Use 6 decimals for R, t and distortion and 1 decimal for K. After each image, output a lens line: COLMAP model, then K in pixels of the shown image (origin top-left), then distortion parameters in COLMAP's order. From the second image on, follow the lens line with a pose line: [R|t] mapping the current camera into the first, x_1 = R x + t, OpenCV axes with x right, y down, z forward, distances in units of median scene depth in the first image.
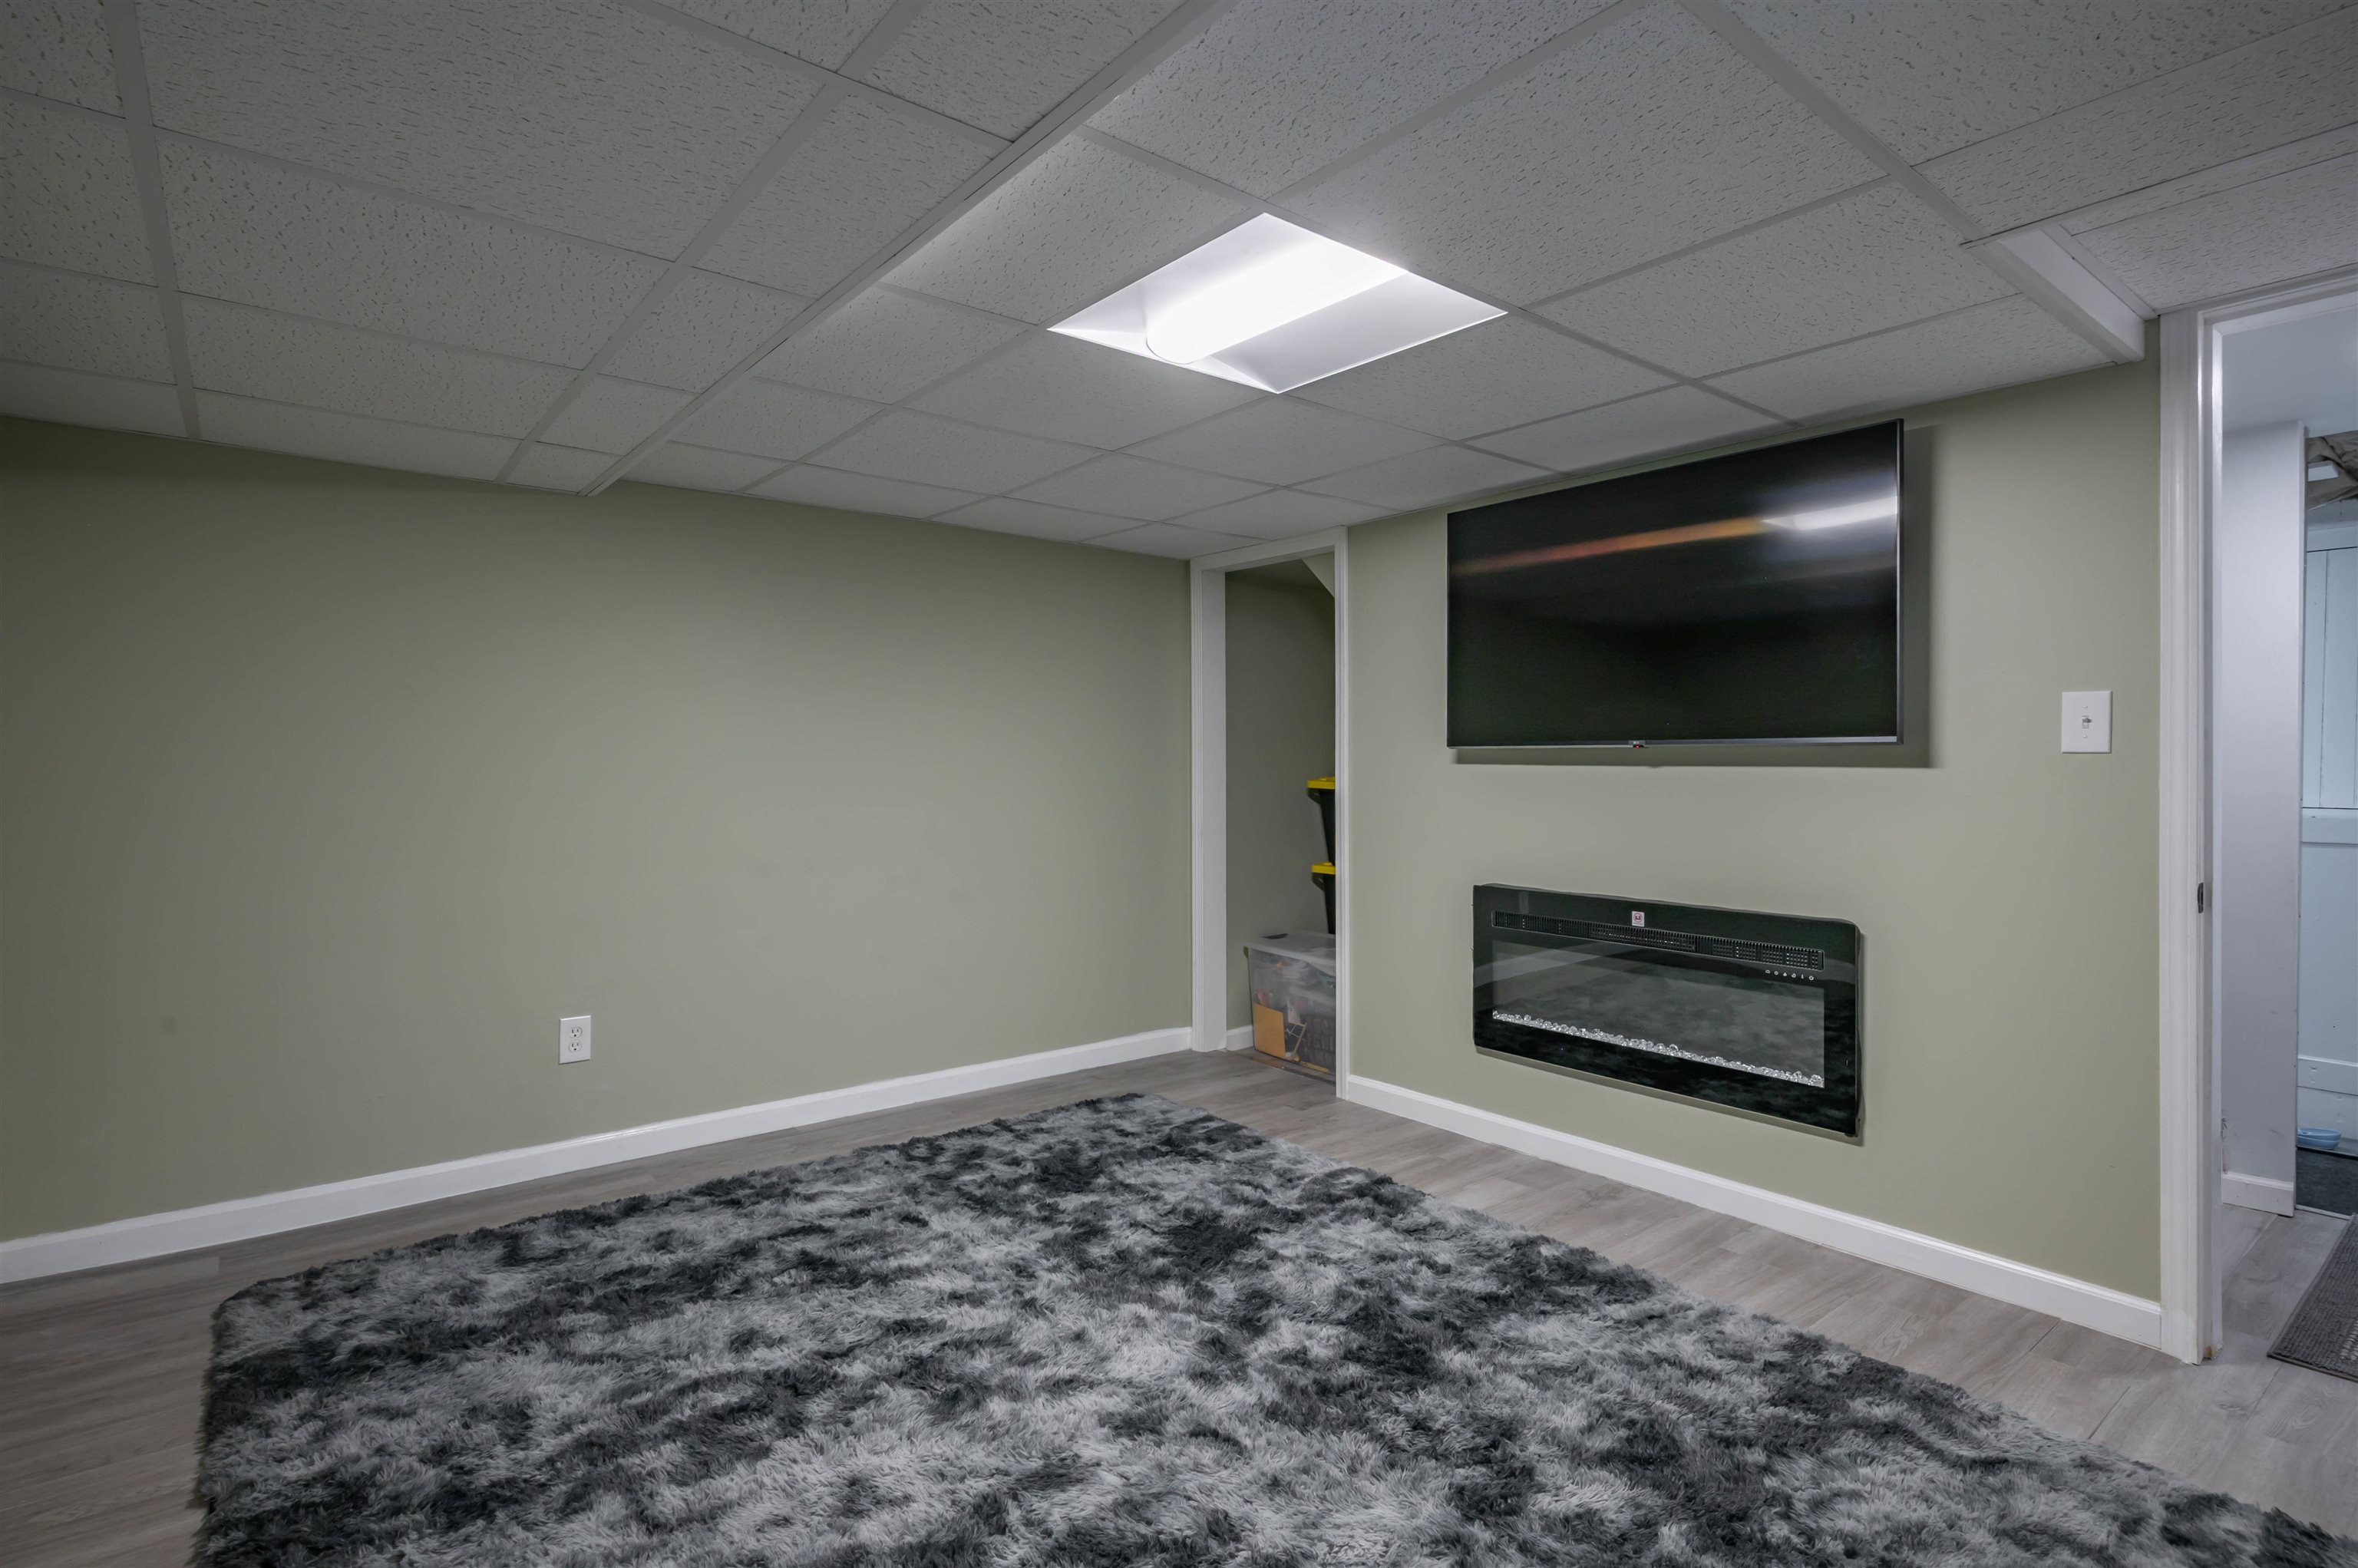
lens RADIAL K [[1135.4, 0, 1185.4], [0, 1135.4, 790.9], [0, 0, 1]] dist [-0.005125, 0.001511]
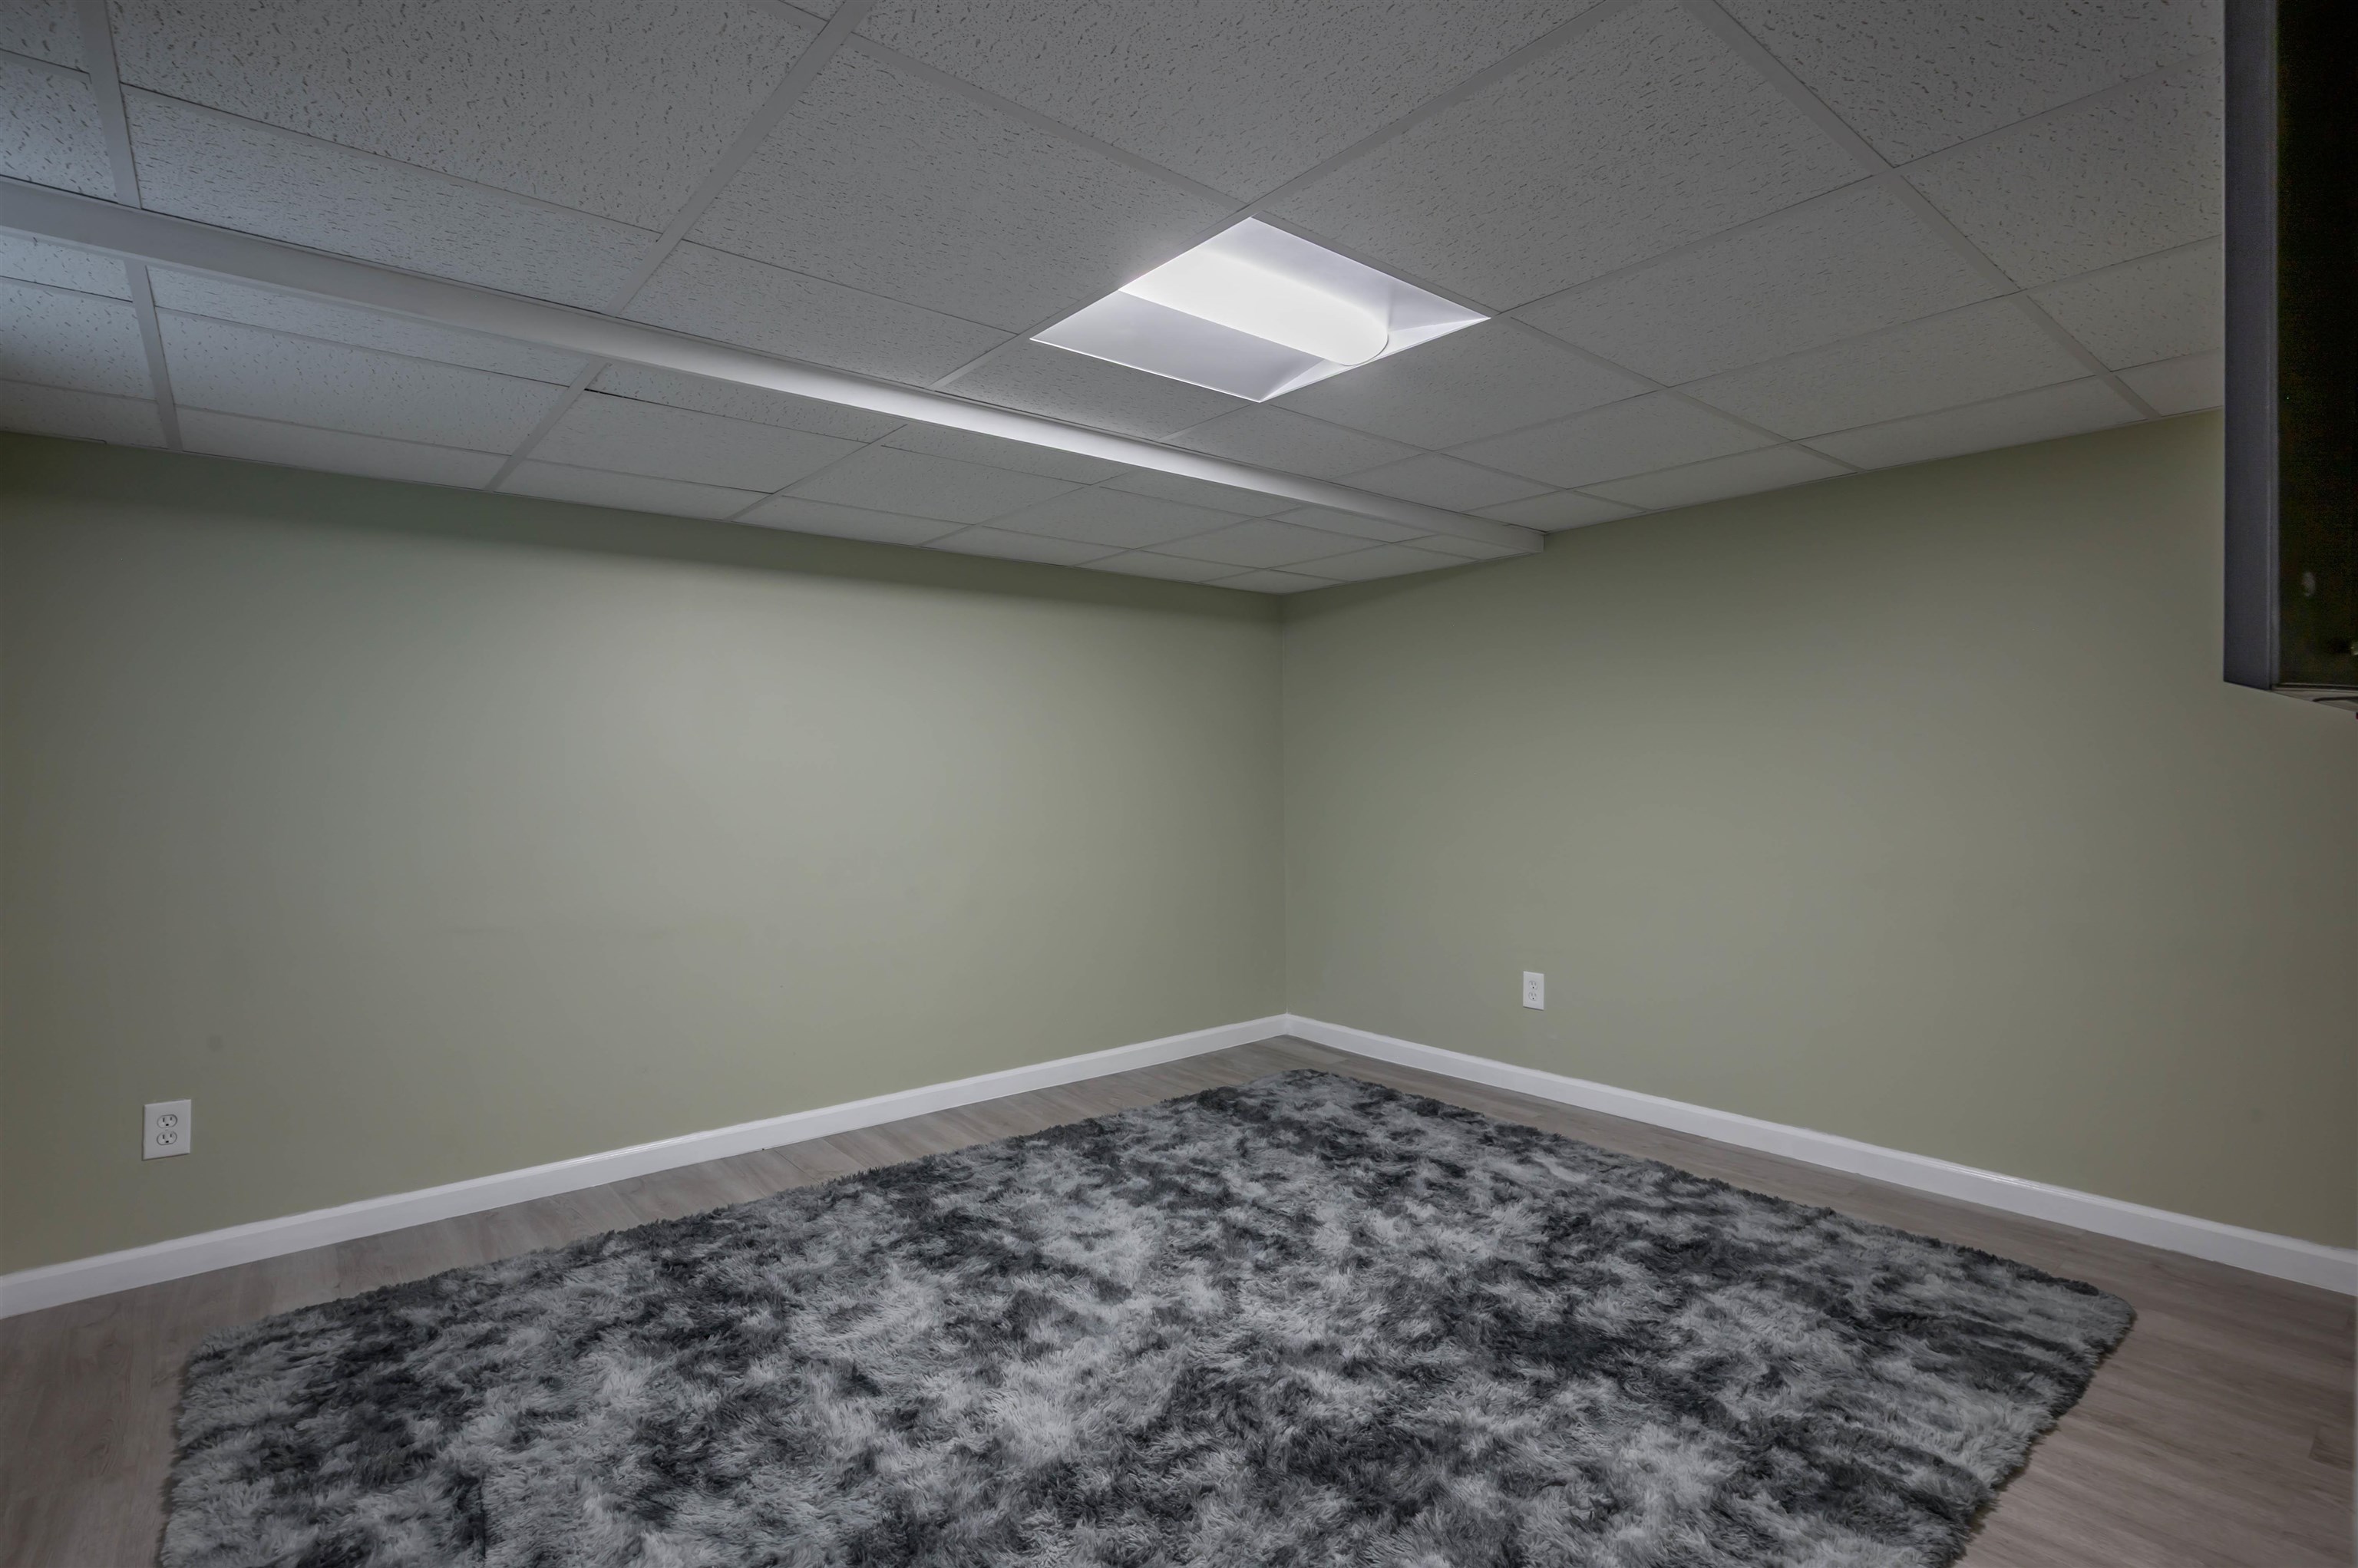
lens RADIAL K [[1135.4, 0, 1185.4], [0, 1135.4, 790.9], [0, 0, 1]] dist [-0.005125, 0.001511]
pose [[0.023650, 0.016168, -0.999590, 0.859916], [-0.017004, 0.999731, 0.015768, -0.015487], [0.999576, 0.016624, 0.023918, 0.723220]]
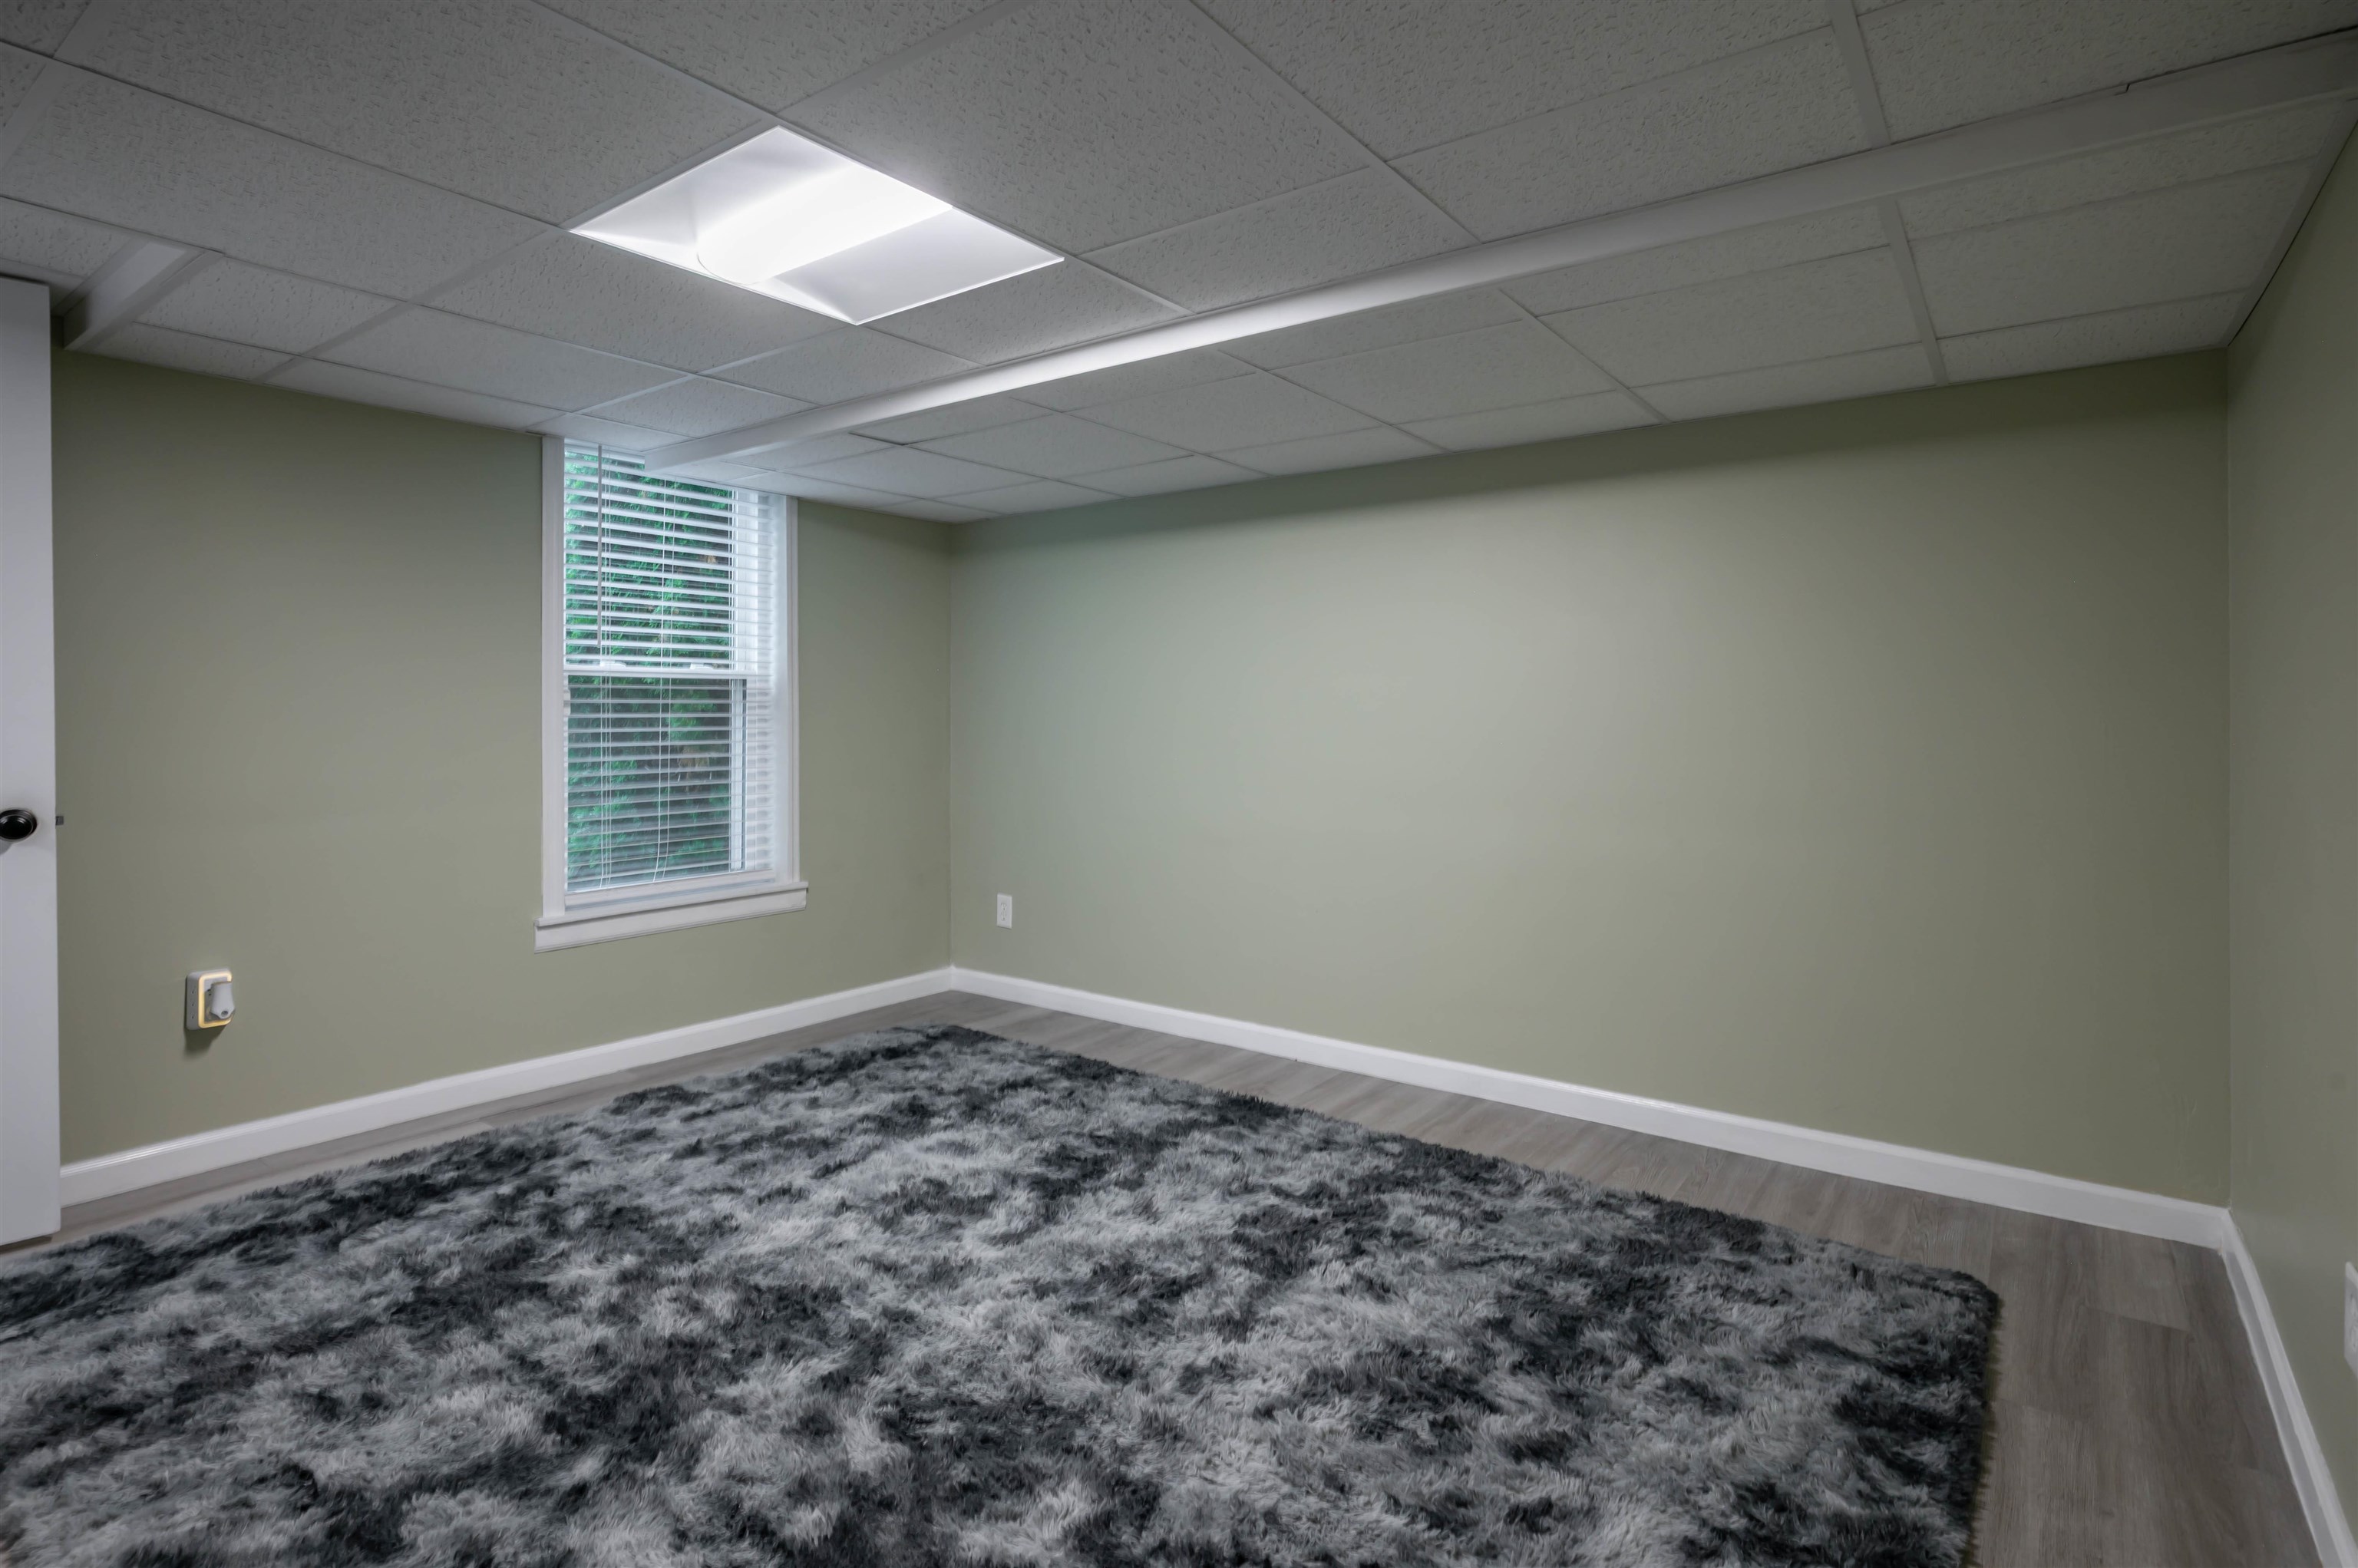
lens RADIAL K [[1167.3, 0, 1182.8], [0, 1167.3, 720.0], [0, 0, 1]] dist [-0.001757, 0.000254]
pose [[-0.967762, -0.002271, -0.251857, 0.026171], [-0.010016, 0.999515, 0.029476, -0.030304], [0.251668, 0.031048, -0.967316, 1.627853]]
